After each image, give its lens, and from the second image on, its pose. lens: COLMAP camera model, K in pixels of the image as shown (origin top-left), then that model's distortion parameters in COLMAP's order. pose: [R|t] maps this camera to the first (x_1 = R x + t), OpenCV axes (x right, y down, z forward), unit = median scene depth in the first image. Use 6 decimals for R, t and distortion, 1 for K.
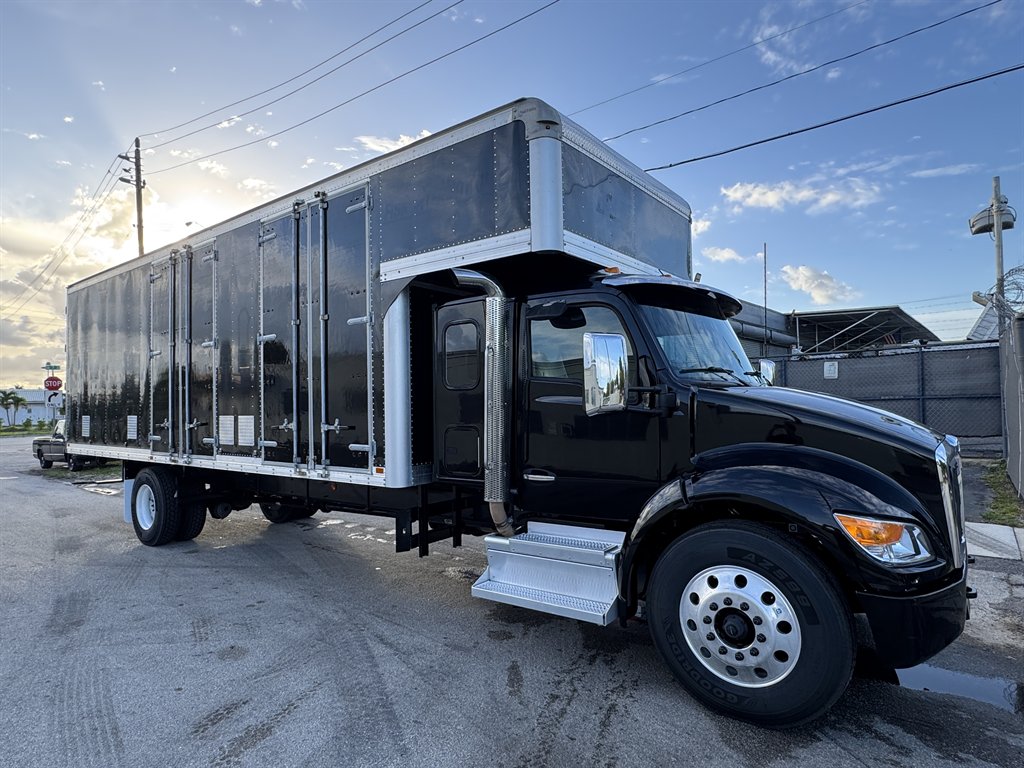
lens RADIAL K [[592.4, 0, 512.0], [0, 592.4, 384.0], [0, 0, 1]] dist [-0.003617, 0.001413]
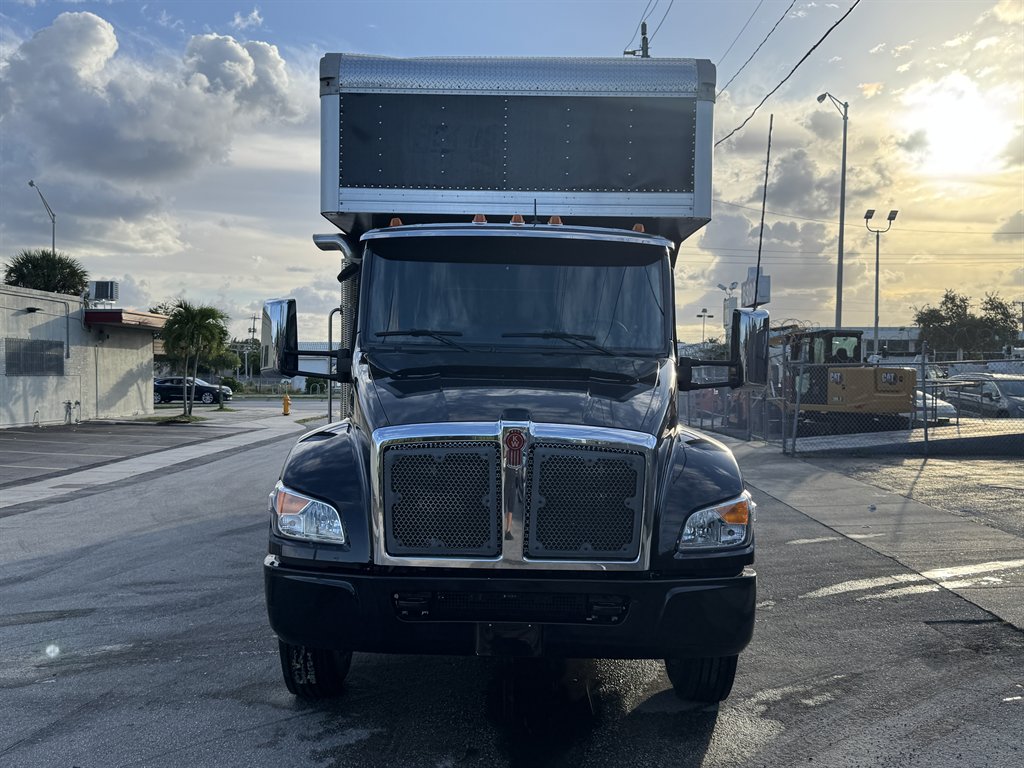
lens RADIAL K [[977.7, 0, 504.8], [0, 977.7, 394.3], [0, 0, 1]] dist [0.170284, -0.353084]
pose [[0.603170, 0.046184, -0.796275, 1.432575], [0.000449, 0.998302, 0.058242, -0.015696], [0.797613, -0.035488, 0.602125, 0.210134]]
